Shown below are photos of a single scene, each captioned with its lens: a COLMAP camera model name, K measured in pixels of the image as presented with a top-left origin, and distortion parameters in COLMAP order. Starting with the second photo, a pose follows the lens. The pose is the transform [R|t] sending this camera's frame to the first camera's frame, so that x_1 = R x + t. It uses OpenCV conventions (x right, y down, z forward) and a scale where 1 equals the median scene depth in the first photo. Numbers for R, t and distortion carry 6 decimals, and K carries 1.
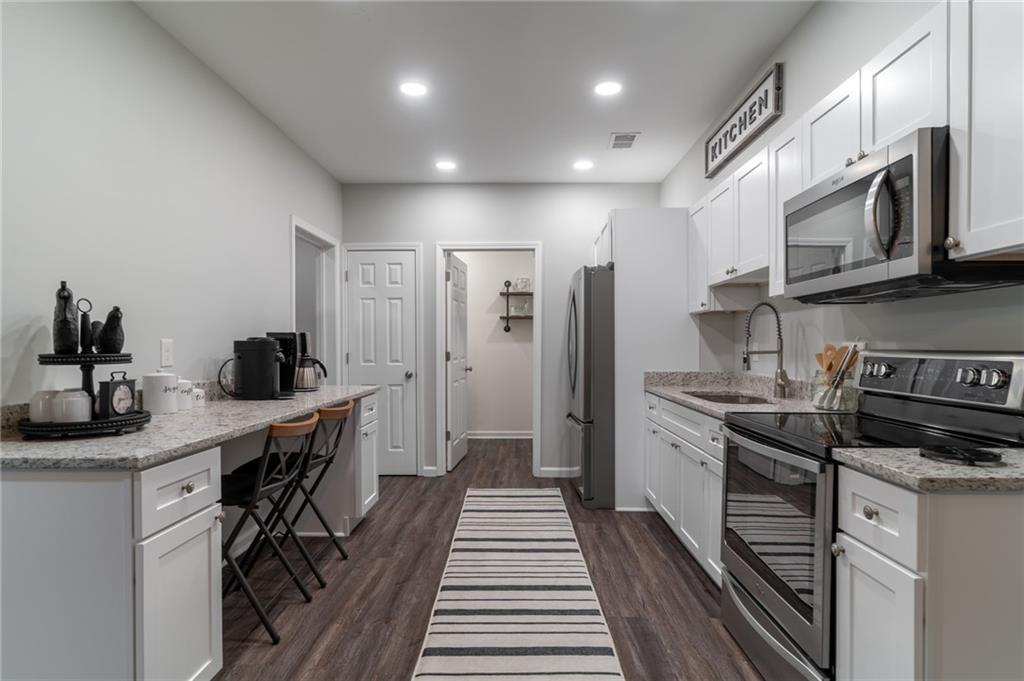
lens RADIAL K [[527.0, 0, 512.9], [0, 527.0, 342.4], [0, 0, 1]] dist [-0.001443, 0.000541]
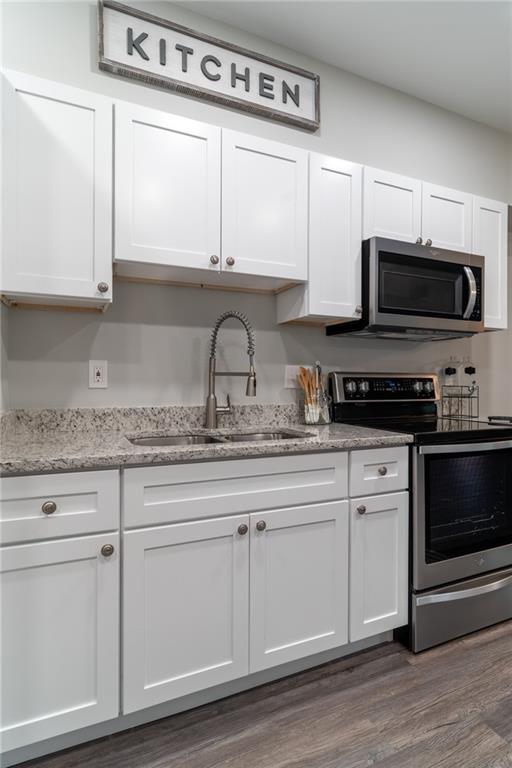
lens RADIAL K [[395.2, 0, 256.0], [0, 395.2, 384.0], [0, 0, 1]] dist [-0.001443, 0.000541]
pose [[-0.412889, -0.001960, 0.910779, -0.115180], [-0.001499, 0.999998, 0.001473, 0.036654], [-0.910780, -0.000757, -0.412891, 1.340947]]
